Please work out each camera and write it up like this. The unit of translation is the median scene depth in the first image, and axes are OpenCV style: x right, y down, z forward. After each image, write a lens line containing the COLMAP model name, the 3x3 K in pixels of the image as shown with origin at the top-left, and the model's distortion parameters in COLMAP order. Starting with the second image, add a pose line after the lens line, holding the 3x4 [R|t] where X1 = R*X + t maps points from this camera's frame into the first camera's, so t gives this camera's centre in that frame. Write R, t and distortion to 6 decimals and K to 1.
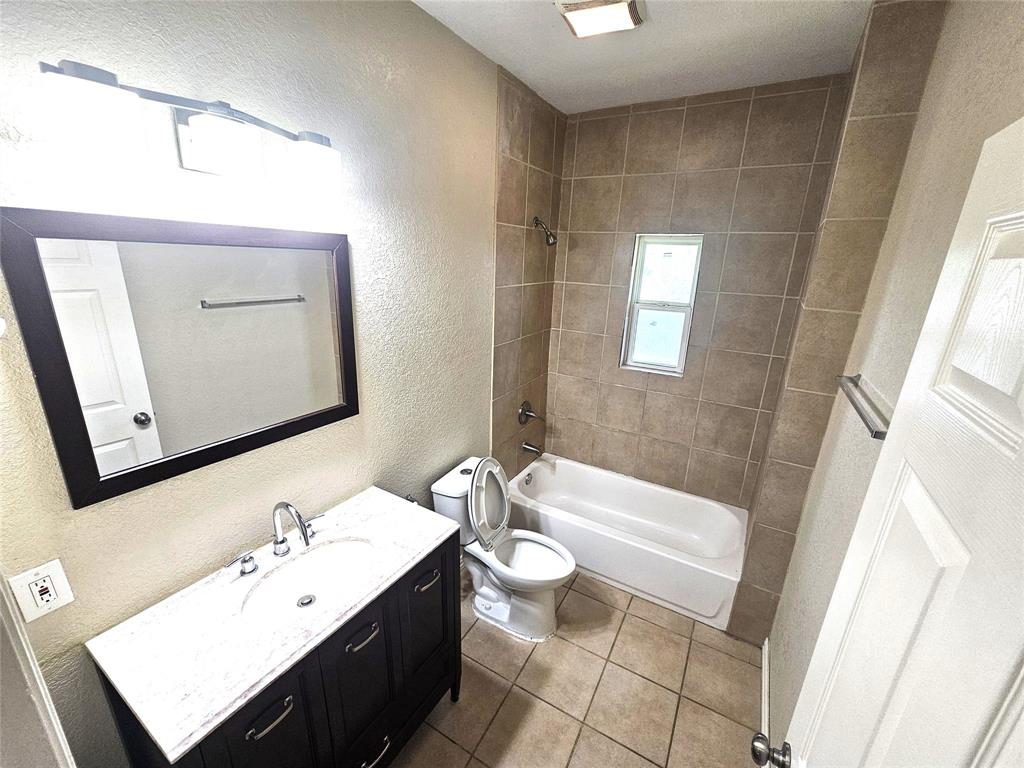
lens RADIAL K [[423.1, 0, 514.9], [0, 423.1, 388.2], [0, 0, 1]] dist [0.000720, -0.000465]
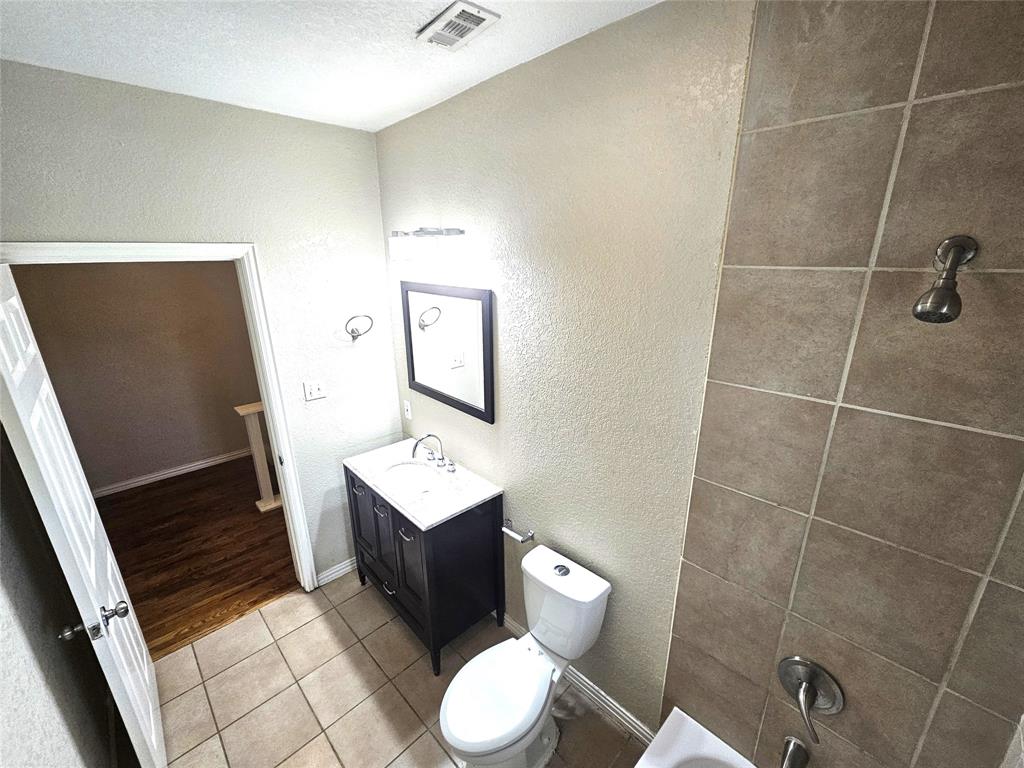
lens RADIAL K [[423.1, 0, 514.9], [0, 423.1, 388.2], [0, 0, 1]] dist [0.000720, -0.000465]
pose [[-0.267695, 0.258587, -0.928155, 0.583933], [-0.293962, 0.895464, 0.334262, -0.367830], [0.917565, 0.362323, -0.163696, 0.933082]]
